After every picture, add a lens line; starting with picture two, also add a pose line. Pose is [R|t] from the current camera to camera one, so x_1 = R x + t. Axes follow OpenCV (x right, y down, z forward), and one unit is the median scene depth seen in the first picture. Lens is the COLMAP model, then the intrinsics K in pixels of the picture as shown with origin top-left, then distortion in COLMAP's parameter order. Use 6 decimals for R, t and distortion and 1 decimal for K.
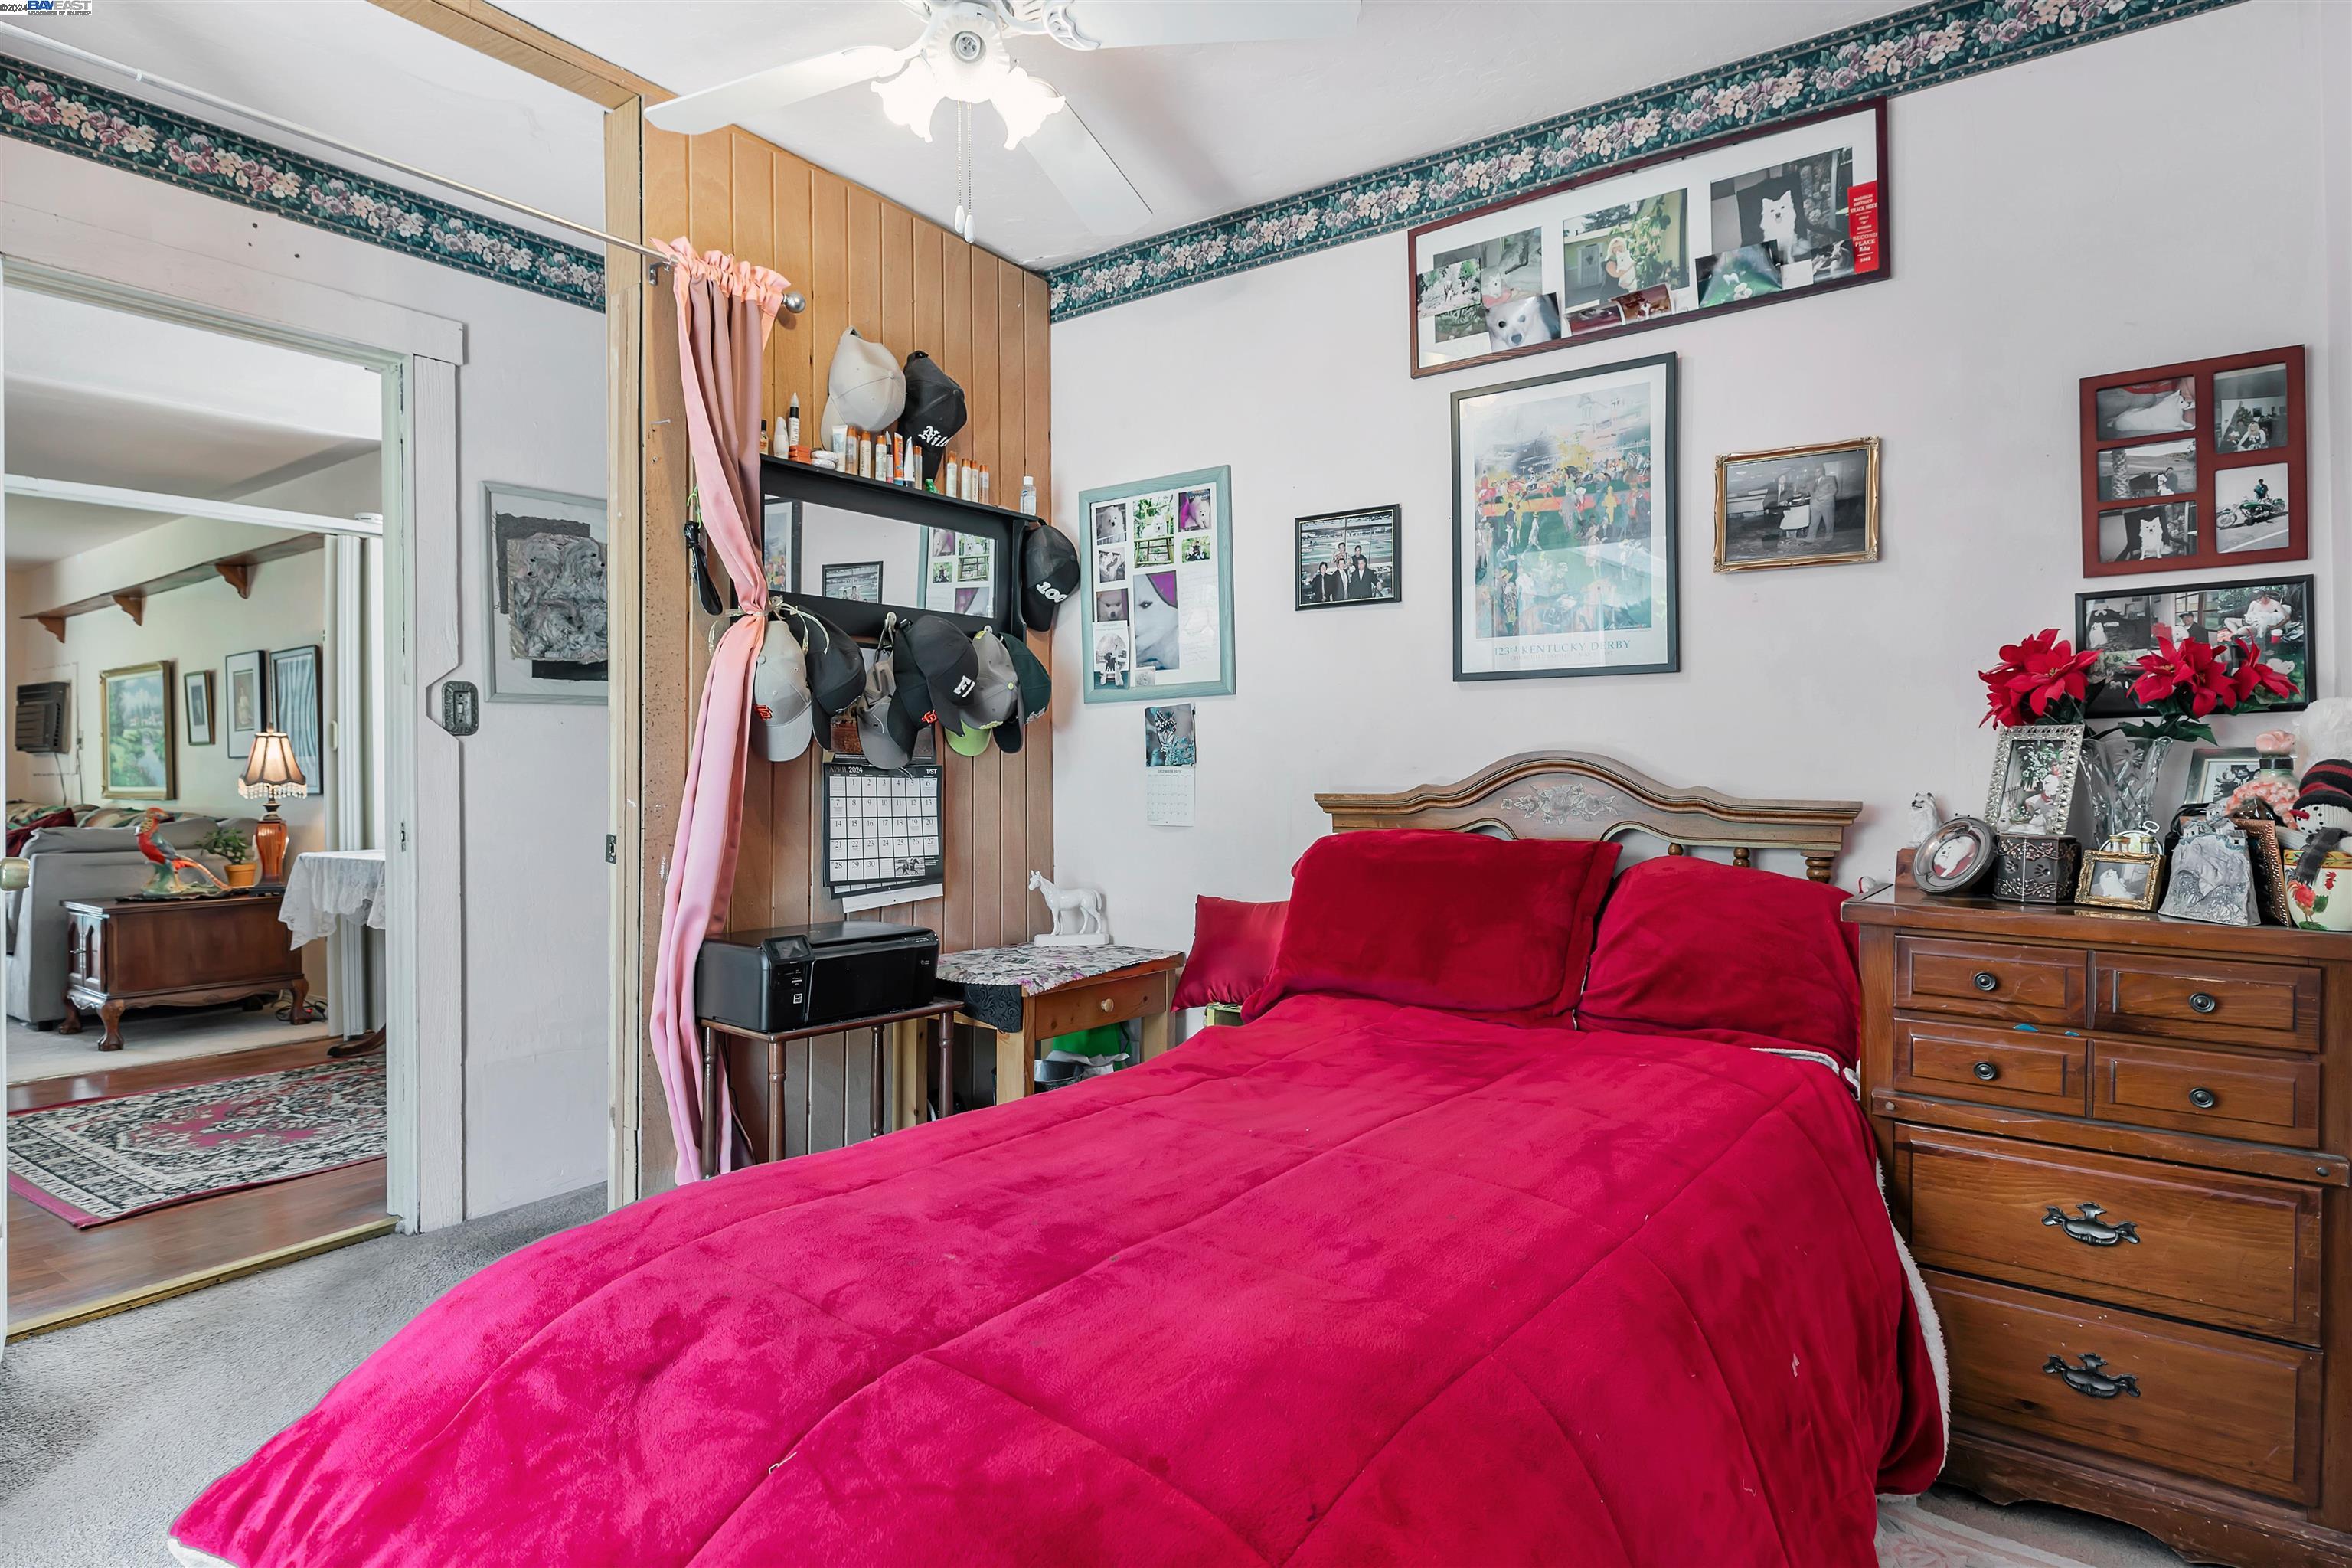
lens RADIAL K [[1270.6, 0, 1165.9], [0, 1270.6, 778.2], [0, 0, 1]] dist [0.010012, -0.003002]
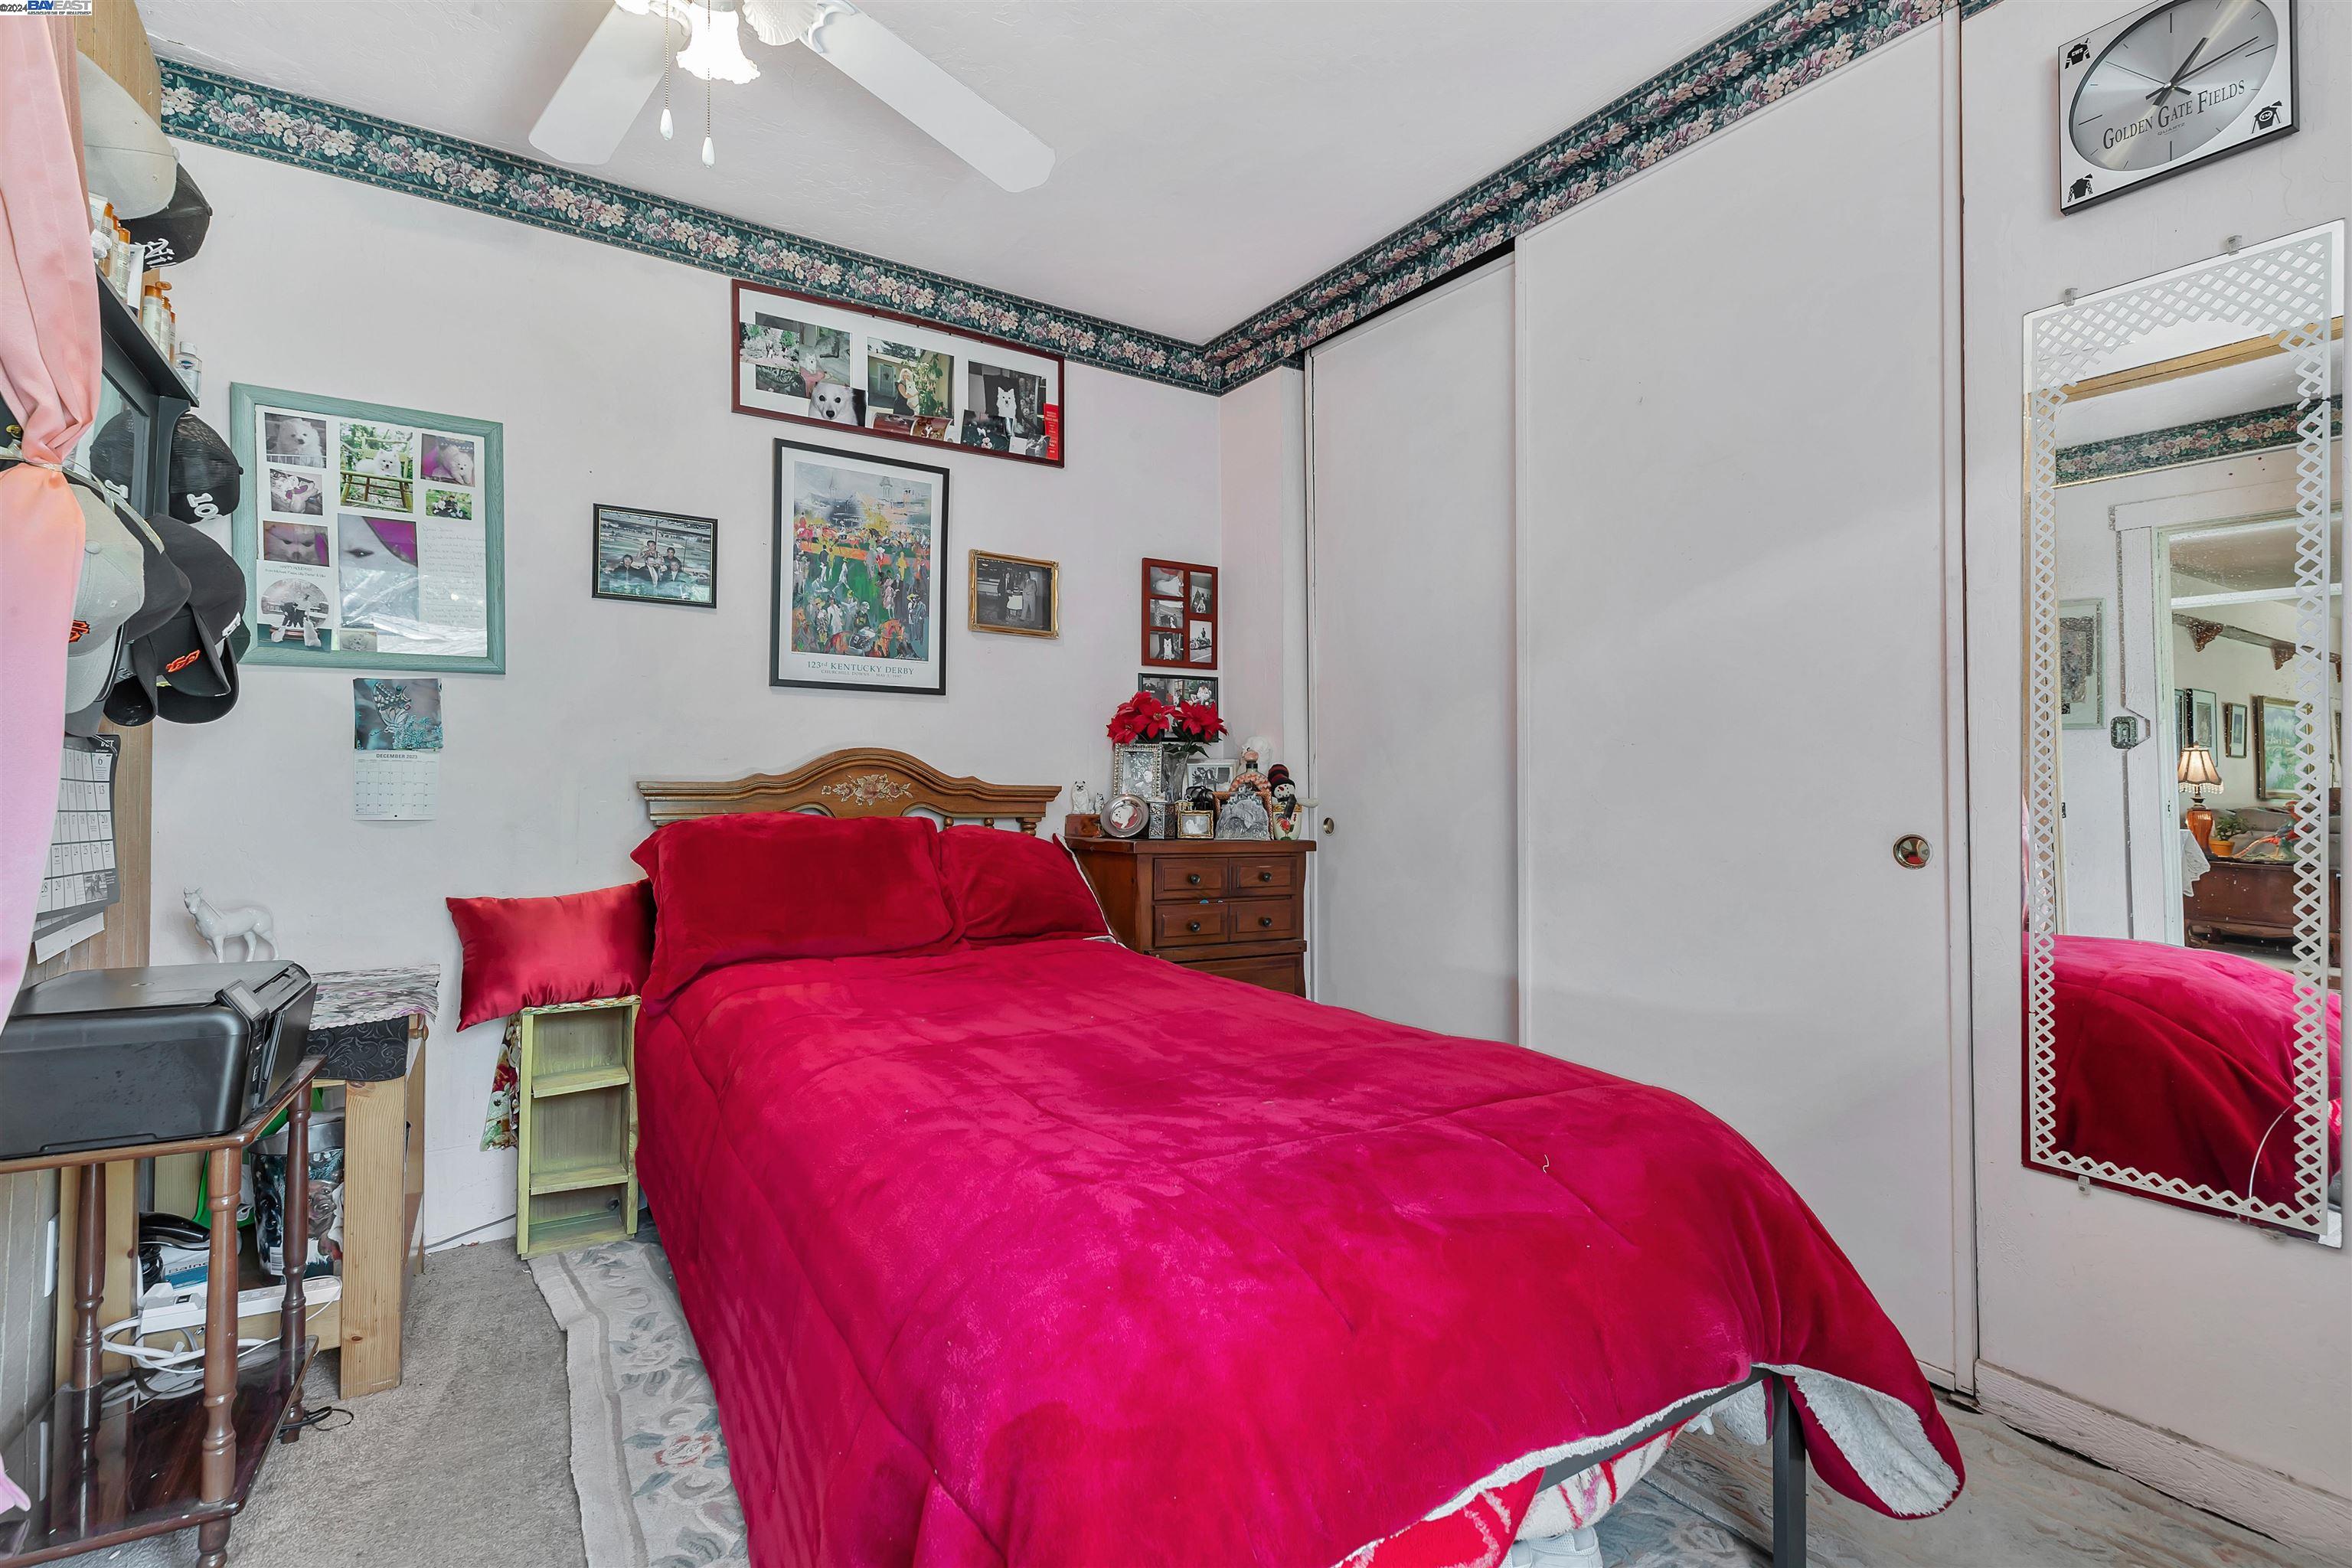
lens RADIAL K [[1104.3, 0, 1157.7], [0, 1104.3, 780.2], [0, 0, 1]] dist [0.011869, -0.005946]
pose [[0.367908, 0.012464, 0.929779, -0.613528], [-0.000447, 0.999912, -0.013227, 0.025005], [-0.929862, 0.004451, 0.367881, 0.316835]]
